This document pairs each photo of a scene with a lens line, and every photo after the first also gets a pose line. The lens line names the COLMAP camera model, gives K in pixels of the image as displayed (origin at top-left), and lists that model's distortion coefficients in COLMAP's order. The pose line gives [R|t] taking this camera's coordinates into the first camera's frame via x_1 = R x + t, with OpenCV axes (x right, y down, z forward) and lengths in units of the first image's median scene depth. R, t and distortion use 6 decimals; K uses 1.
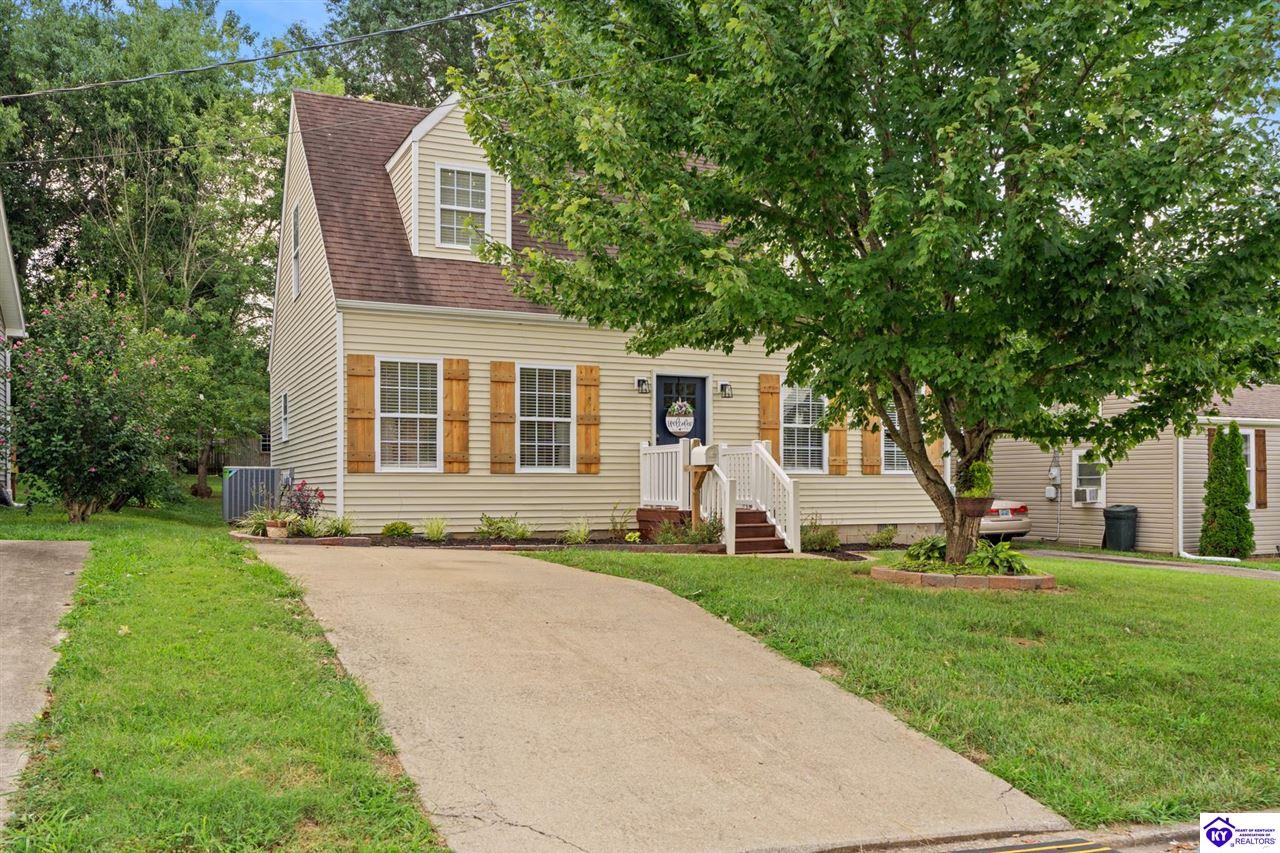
lens RADIAL K [[1132.0, 0, 640.0], [0, 1132.0, 426.5], [0, 0, 1]] dist [0.646152, -0.000373]
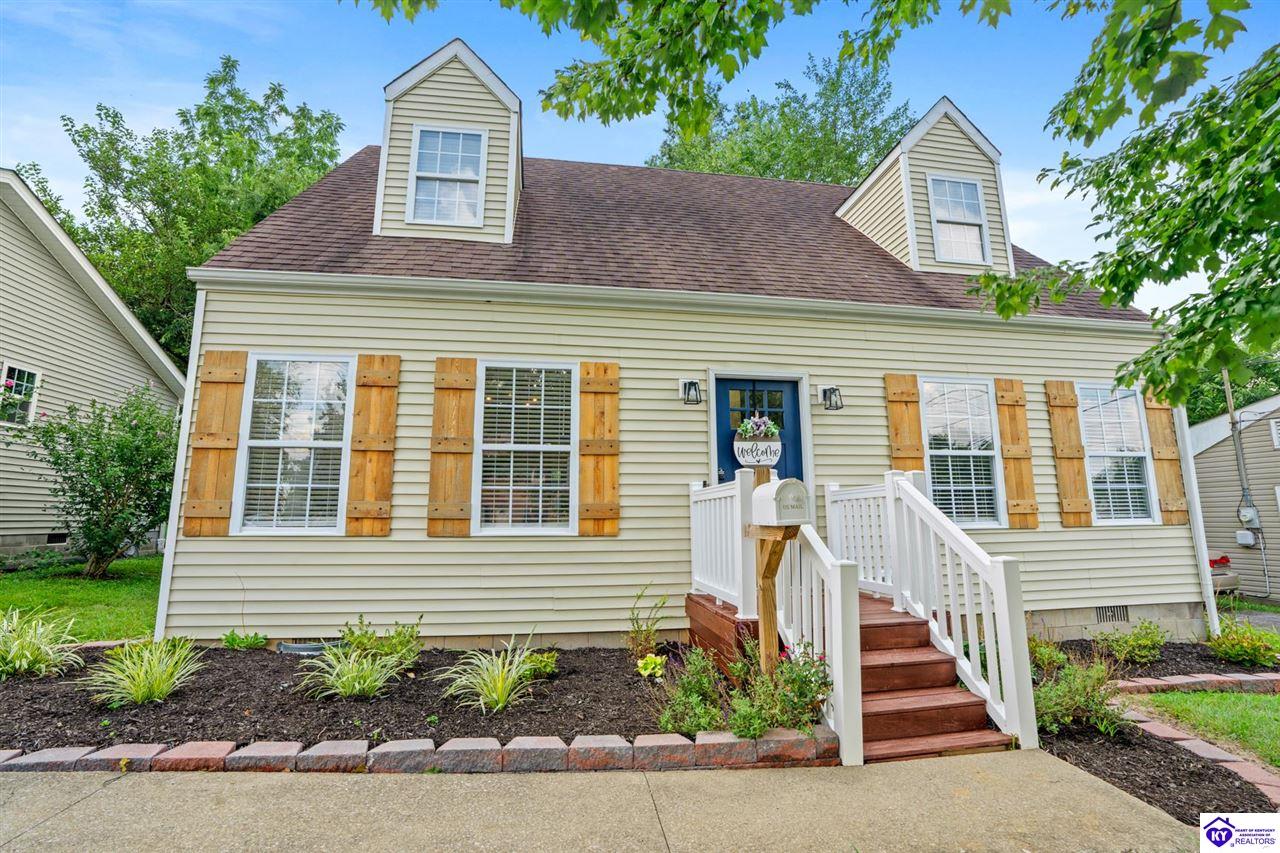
lens RADIAL K [[599.3, 0, 640.0], [0, 599.3, 426.5], [0, 0, 1]] dist [-0.023981, 0.000856]
pose [[0.967048, -0.046923, -0.250234, 0.057740], [0.020269, 0.993939, -0.108050, 0.018518], [0.253787, 0.099418, 0.962137, 0.688927]]
